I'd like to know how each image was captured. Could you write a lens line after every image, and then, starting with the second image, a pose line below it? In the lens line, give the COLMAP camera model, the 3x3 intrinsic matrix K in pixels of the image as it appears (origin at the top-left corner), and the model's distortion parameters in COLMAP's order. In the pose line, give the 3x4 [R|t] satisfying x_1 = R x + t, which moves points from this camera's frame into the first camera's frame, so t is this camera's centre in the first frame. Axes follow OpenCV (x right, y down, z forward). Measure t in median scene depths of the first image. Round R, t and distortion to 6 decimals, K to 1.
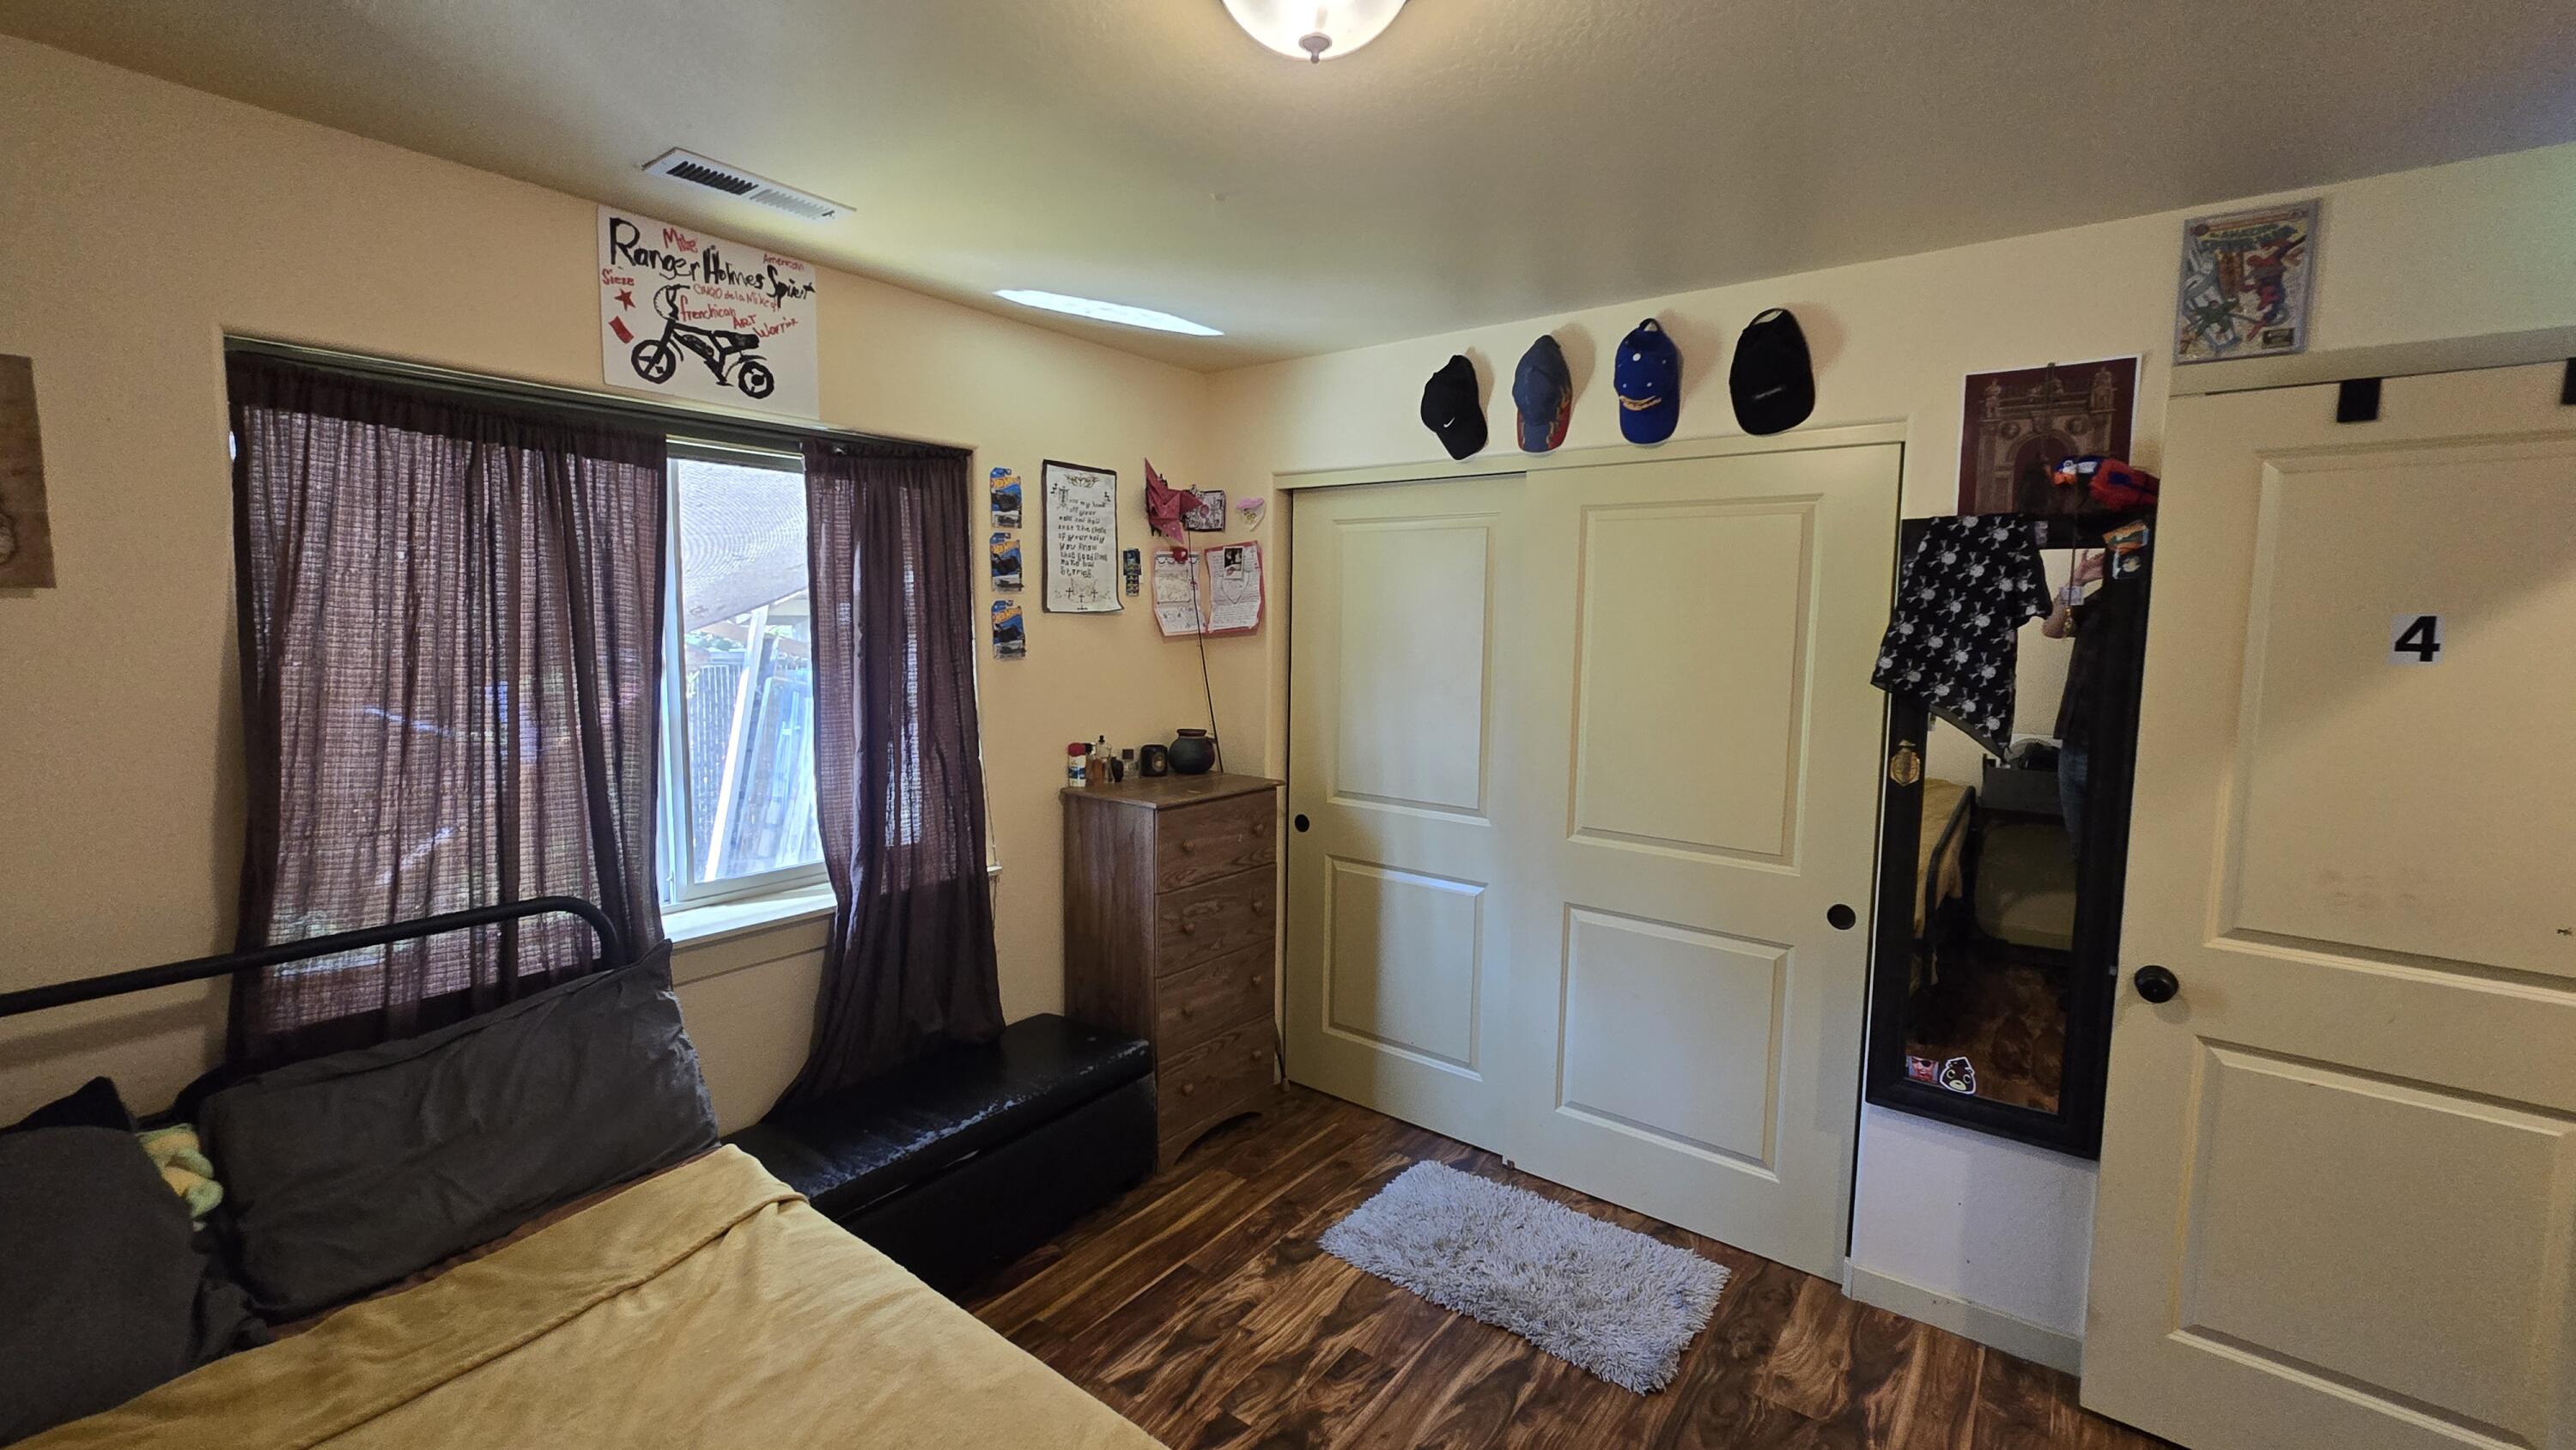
lens RADIAL K [[1053.8, 0, 1284.8], [0, 1053.8, 712.1], [0, 0, 1]] dist [-0.002346, -0.000386]
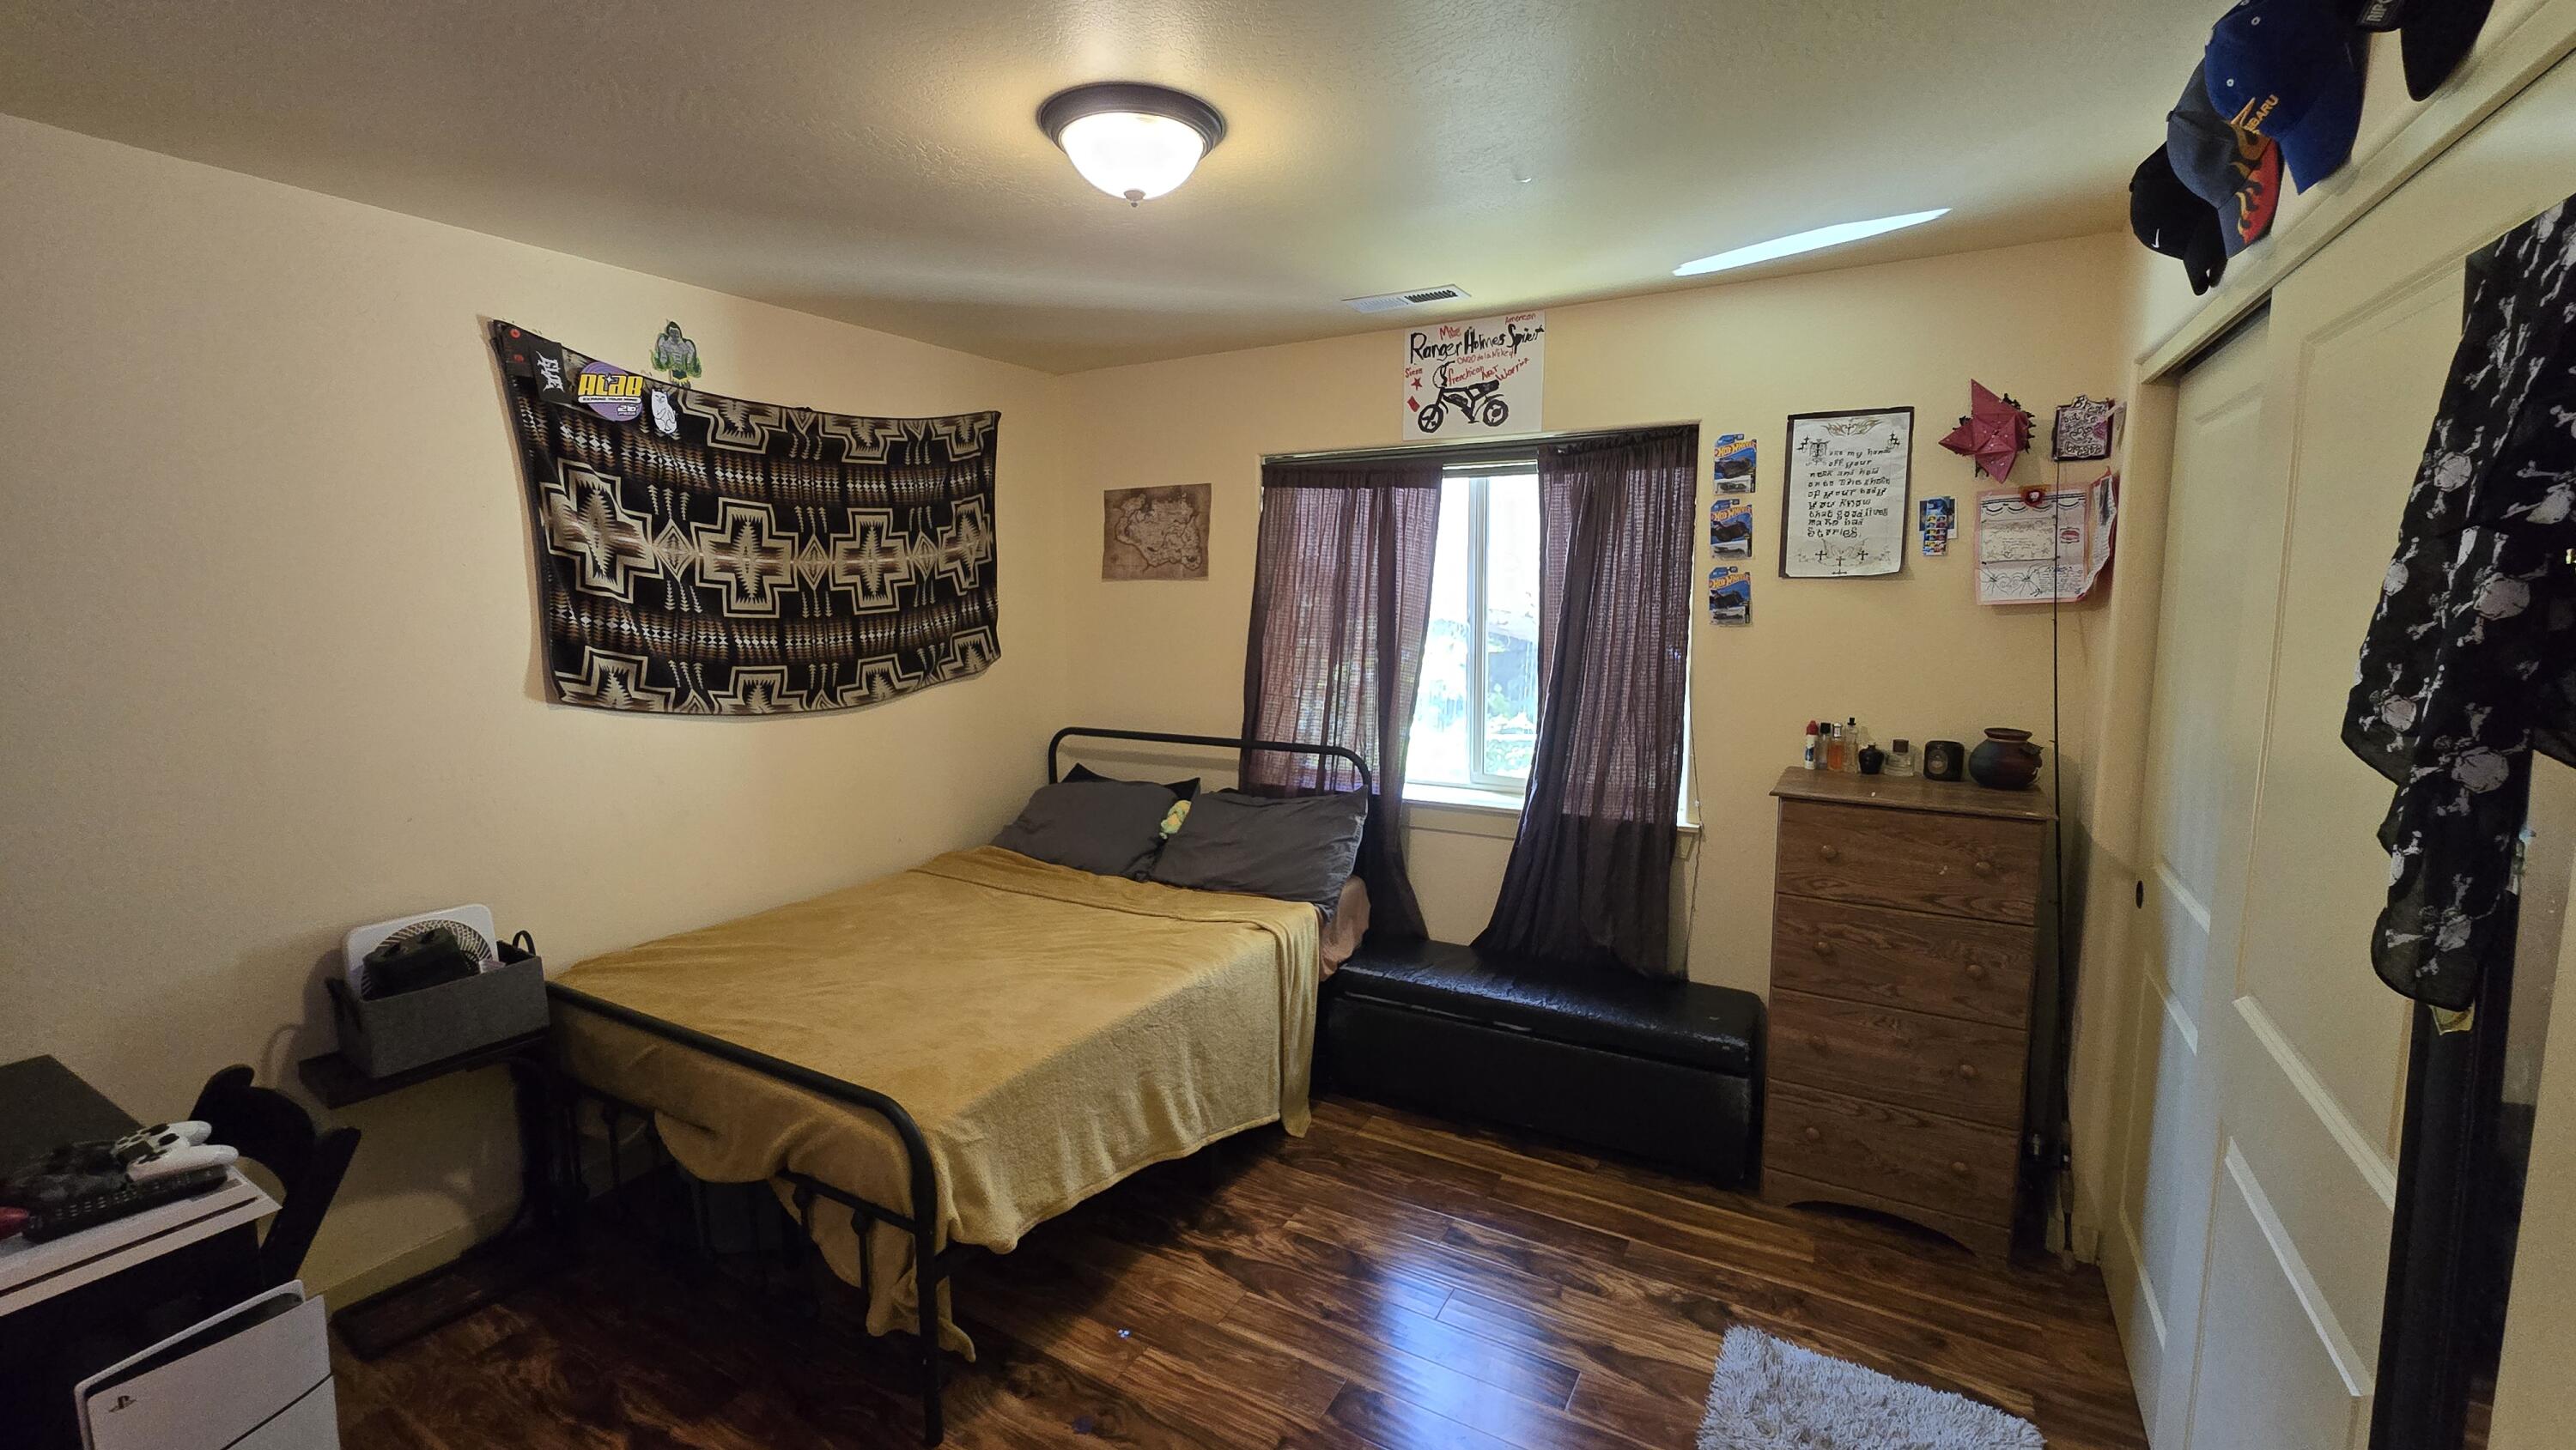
lens RADIAL K [[1053.8, 0, 1284.8], [0, 1053.8, 712.1], [0, 0, 1]] dist [-0.002346, -0.000386]
pose [[0.129611, 0.106755, -0.985801, 0.772160], [-0.083740, 0.991814, 0.096396, -0.033354], [0.988023, 0.070057, 0.137489, 0.507596]]
